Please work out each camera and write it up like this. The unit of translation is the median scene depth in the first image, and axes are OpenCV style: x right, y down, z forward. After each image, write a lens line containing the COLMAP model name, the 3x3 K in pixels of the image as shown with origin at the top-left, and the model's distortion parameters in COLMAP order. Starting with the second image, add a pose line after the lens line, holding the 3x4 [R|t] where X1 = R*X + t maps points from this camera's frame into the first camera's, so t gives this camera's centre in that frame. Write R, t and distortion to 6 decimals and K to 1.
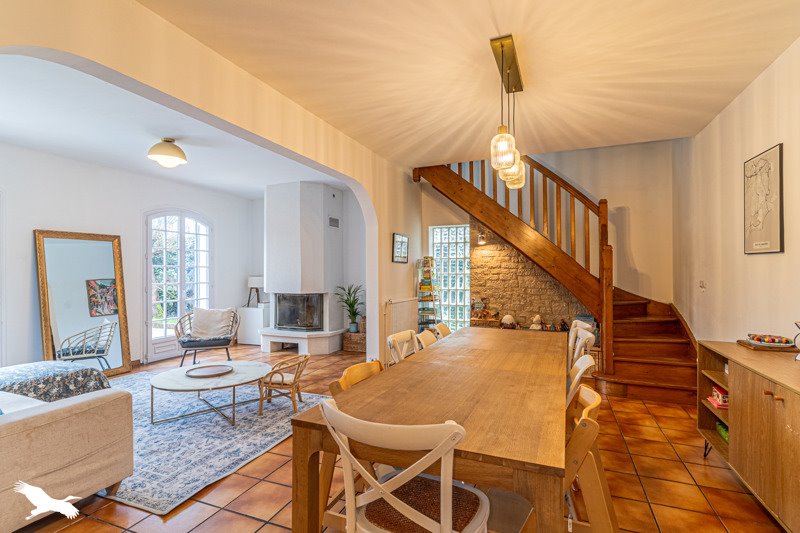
lens RADIAL K [[383.3, 0, 398.6], [0, 383.3, 268.4], [0, 0, 1]] dist [0.014996, -0.001945]
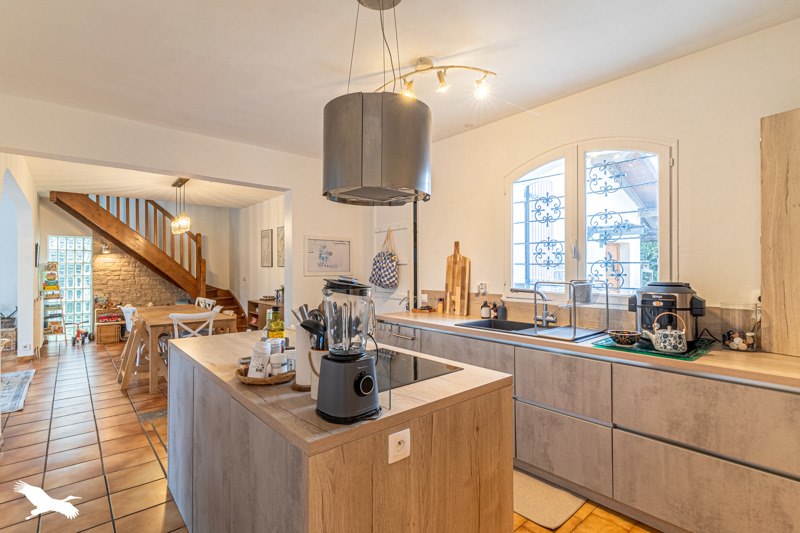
lens RADIAL K [[383.3, 0, 397.0], [0, 383.3, 267.0], [0, 0, 1]] dist [0.014996, -0.001945]
pose [[0.456268, 0.006508, 0.889819, -0.515583], [-0.008101, 0.999962, -0.003160, -0.019168], [-0.889806, -0.005767, 0.456303, -0.516210]]
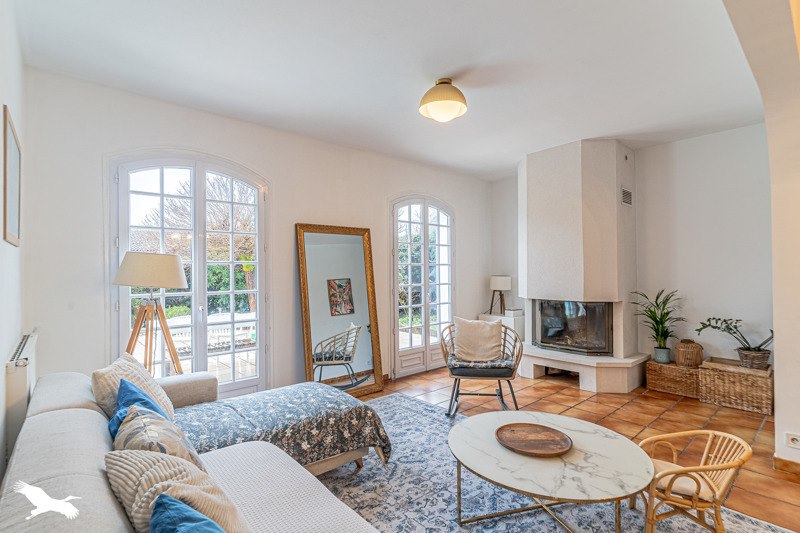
lens RADIAL K [[383.3, 0, 400.2], [0, 383.3, 268.7], [0, 0, 1]] dist [0.014996, -0.001945]
pose [[0.896868, -0.006776, -0.442247, -0.249105], [0.007333, 0.999973, -0.000450, 0.003972], [0.442238, -0.002839, 0.896893, 0.234371]]
